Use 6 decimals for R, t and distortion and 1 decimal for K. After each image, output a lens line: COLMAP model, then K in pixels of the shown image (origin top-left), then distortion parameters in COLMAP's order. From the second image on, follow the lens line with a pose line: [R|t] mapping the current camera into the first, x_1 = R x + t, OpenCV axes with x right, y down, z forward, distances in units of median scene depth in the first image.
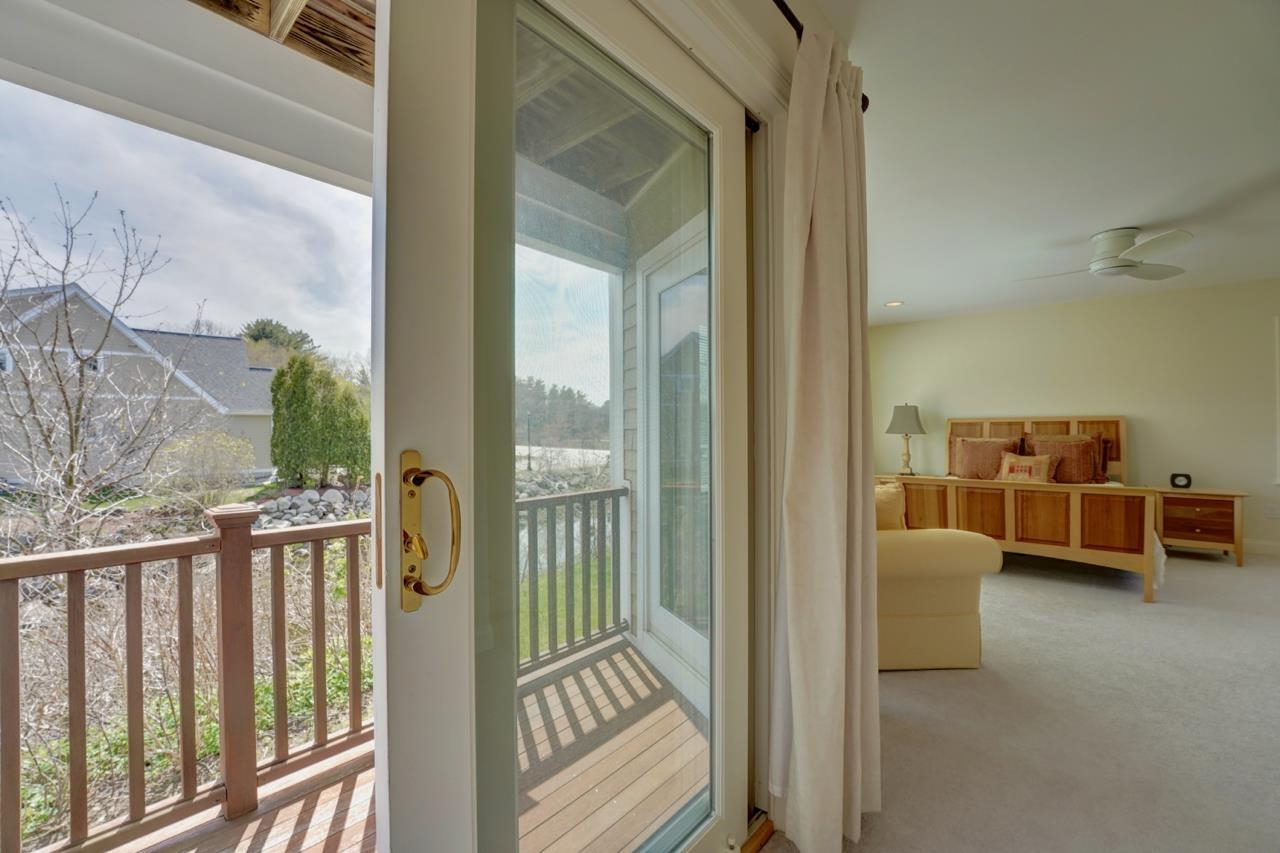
lens RADIAL K [[524.8, 0, 640.0], [0, 524.8, 426.5], [0, 0, 1]] dist [-0.023055, 0.000094]
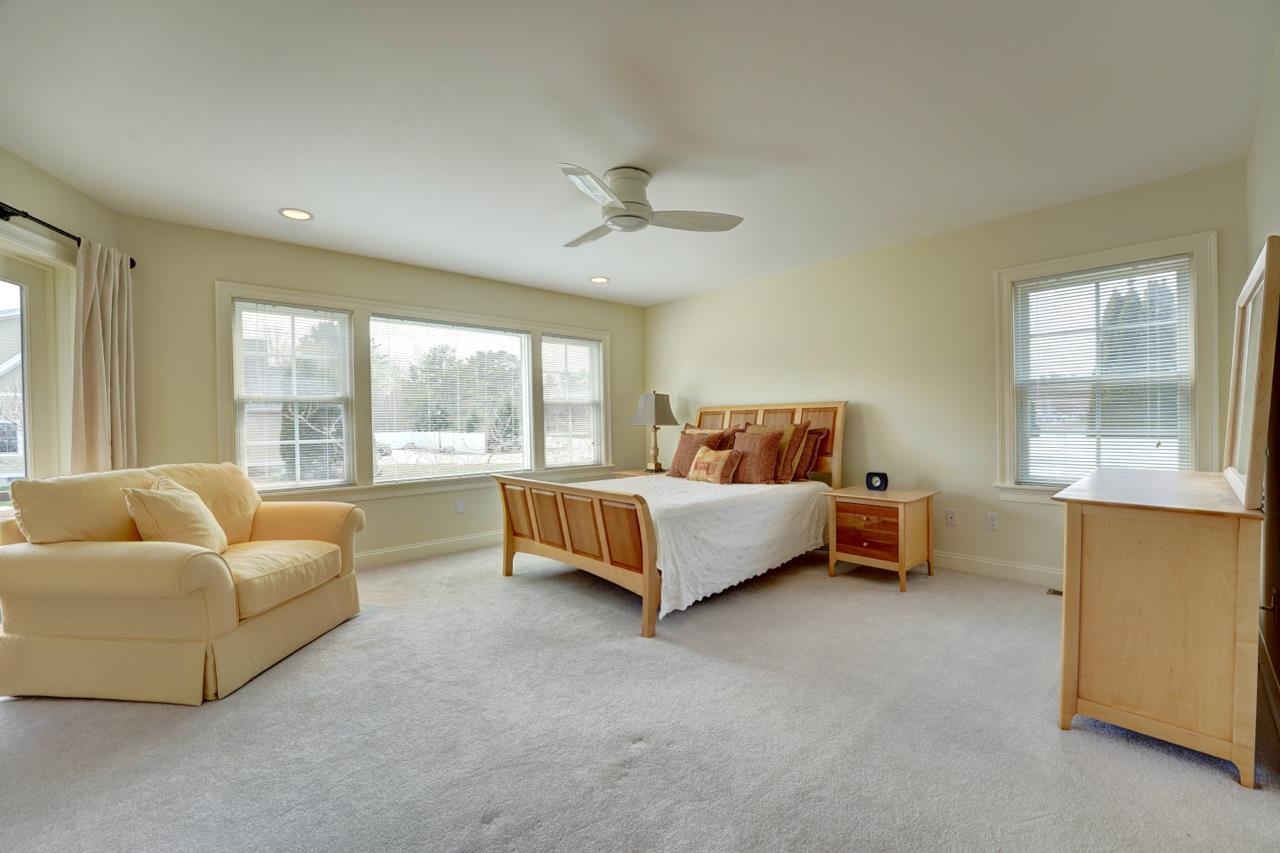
lens RADIAL K [[524.8, 0, 640.0], [0, 524.8, 426.5], [0, 0, 1]] dist [-0.023055, 0.000094]
pose [[0.991762, -0.010185, -0.127690, 0.538110], [0.012777, 0.999728, 0.019495, -0.000647], [0.127457, -0.020966, 0.991623, 0.092725]]
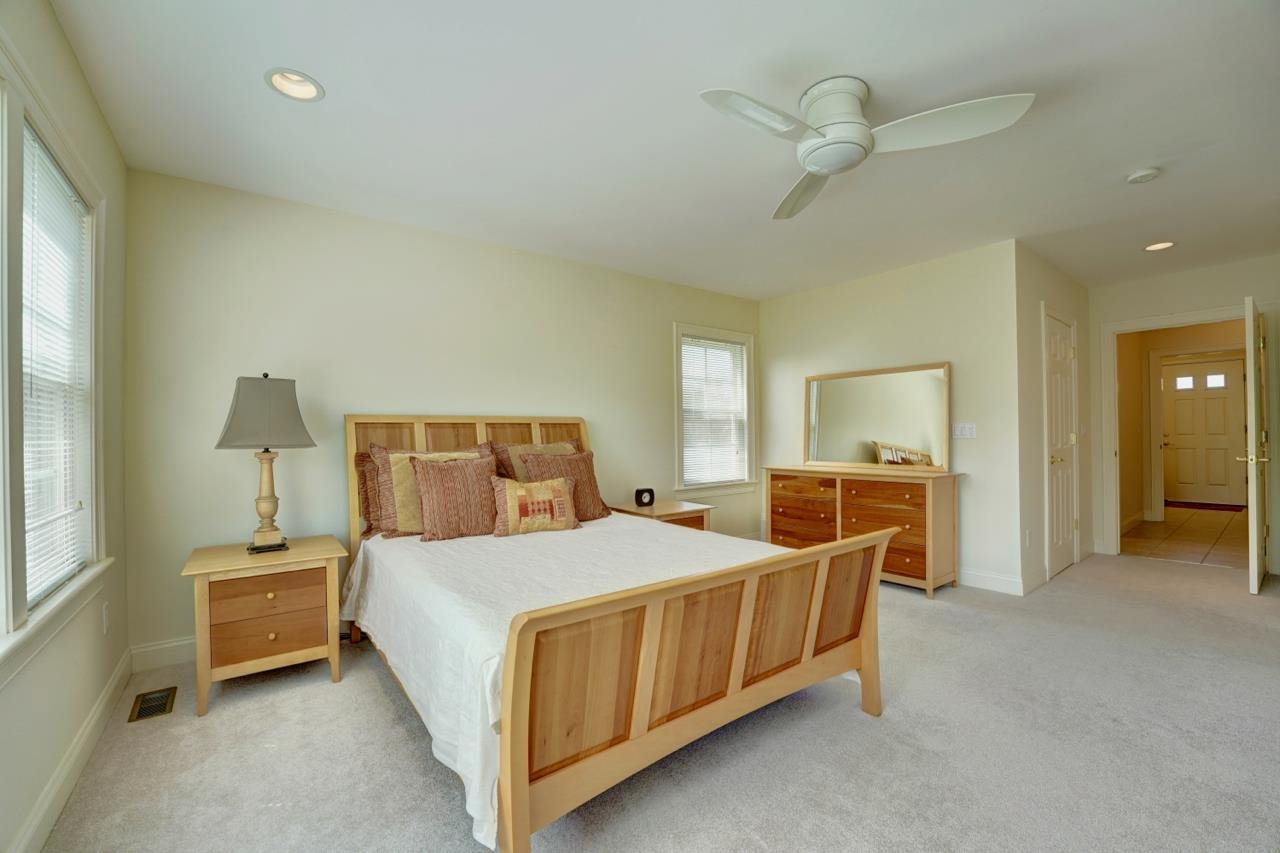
lens RADIAL K [[524.8, 0, 640.0], [0, 524.8, 426.5], [0, 0, 1]] dist [-0.023055, 0.000094]
pose [[0.215835, 0.014662, 0.976320, 0.158244], [0.000657, 0.999885, -0.015161, 0.003715], [-0.976430, 0.003913, 0.215800, 0.560081]]
